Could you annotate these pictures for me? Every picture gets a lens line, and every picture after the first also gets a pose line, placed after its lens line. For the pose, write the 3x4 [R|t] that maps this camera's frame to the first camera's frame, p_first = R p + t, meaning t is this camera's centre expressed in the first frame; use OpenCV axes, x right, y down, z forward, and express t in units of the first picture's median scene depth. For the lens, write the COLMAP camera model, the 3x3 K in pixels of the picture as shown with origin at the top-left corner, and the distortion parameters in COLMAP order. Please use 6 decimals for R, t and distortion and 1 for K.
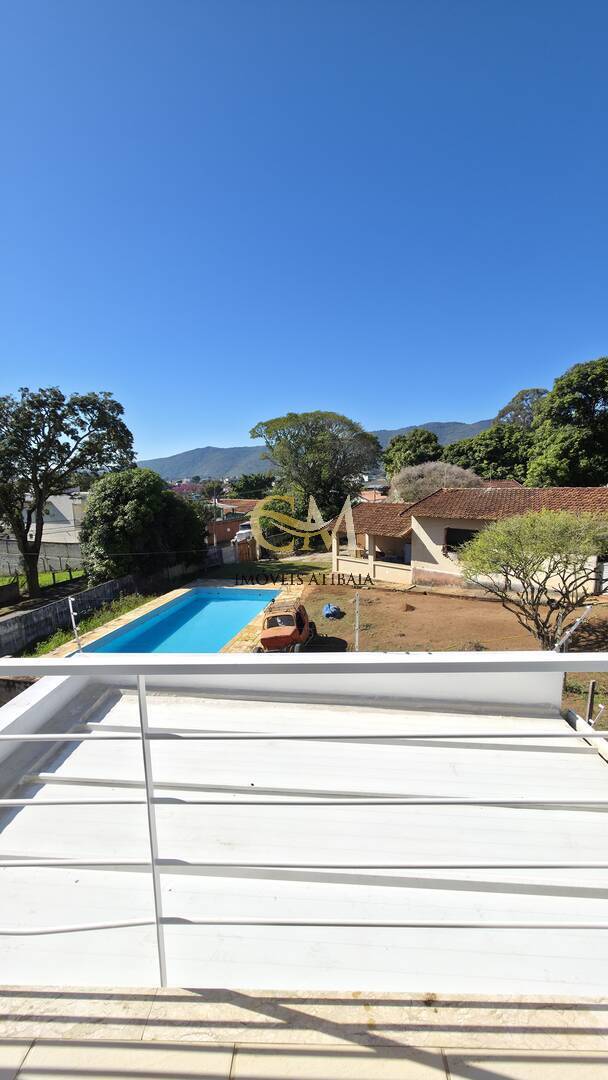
lens RADIAL K [[428.6, 0, 308.0], [0, 428.6, 537.8], [0, 0, 1]] dist [0.003142, 0.000438]
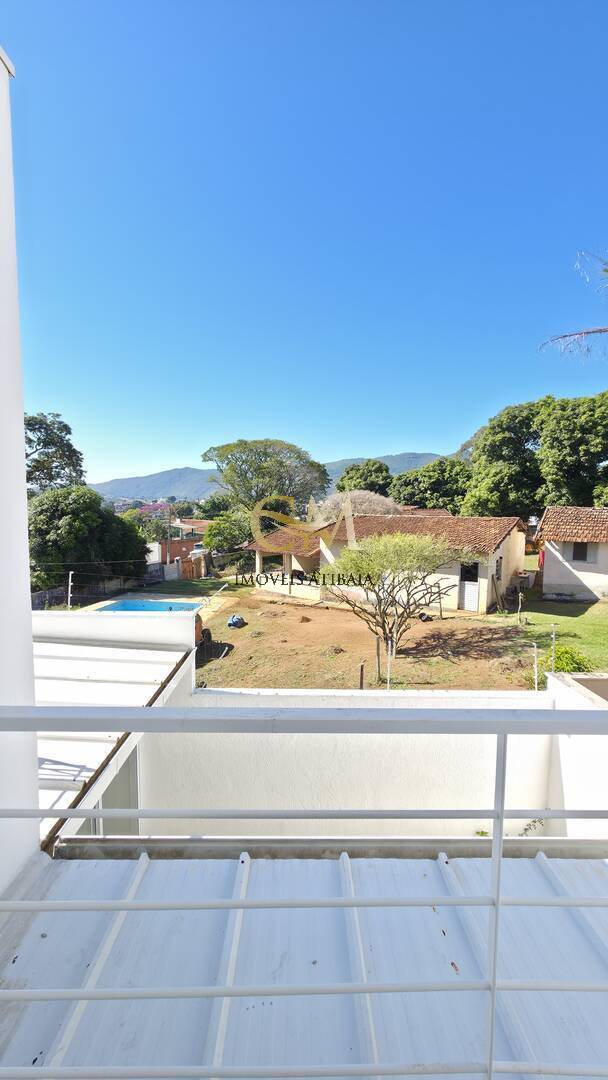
lens RADIAL K [[428.6, 0, 308.0], [0, 428.6, 537.8], [0, 0, 1]] dist [0.003142, 0.000438]
pose [[0.998183, 0.030129, 0.052173, 0.073603], [-0.027134, 0.997995, -0.057186, 0.006307], [-0.053791, 0.055667, 0.996999, -0.047594]]
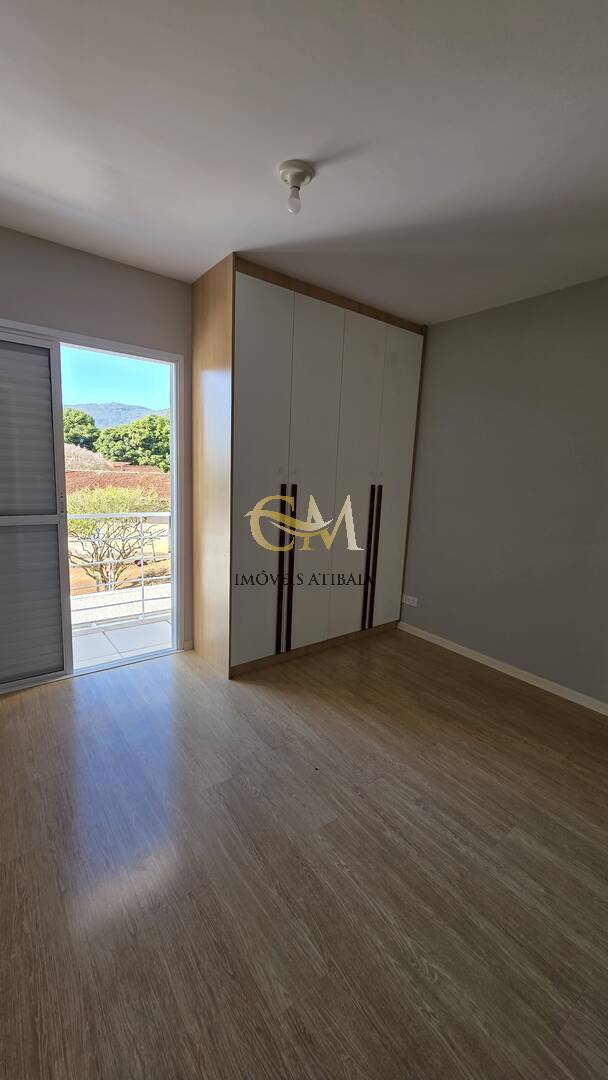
lens RADIAL K [[429.1, 0, 314.9], [0, 429.1, 539.9], [0, 0, 1]] dist [-0.010537, -0.000044]
pose [[0.762163, -0.050081, 0.645445, 0.054528], [0.027666, 0.998612, 0.044816, 0.016139], [-0.646794, -0.016300, 0.762491, -0.117779]]
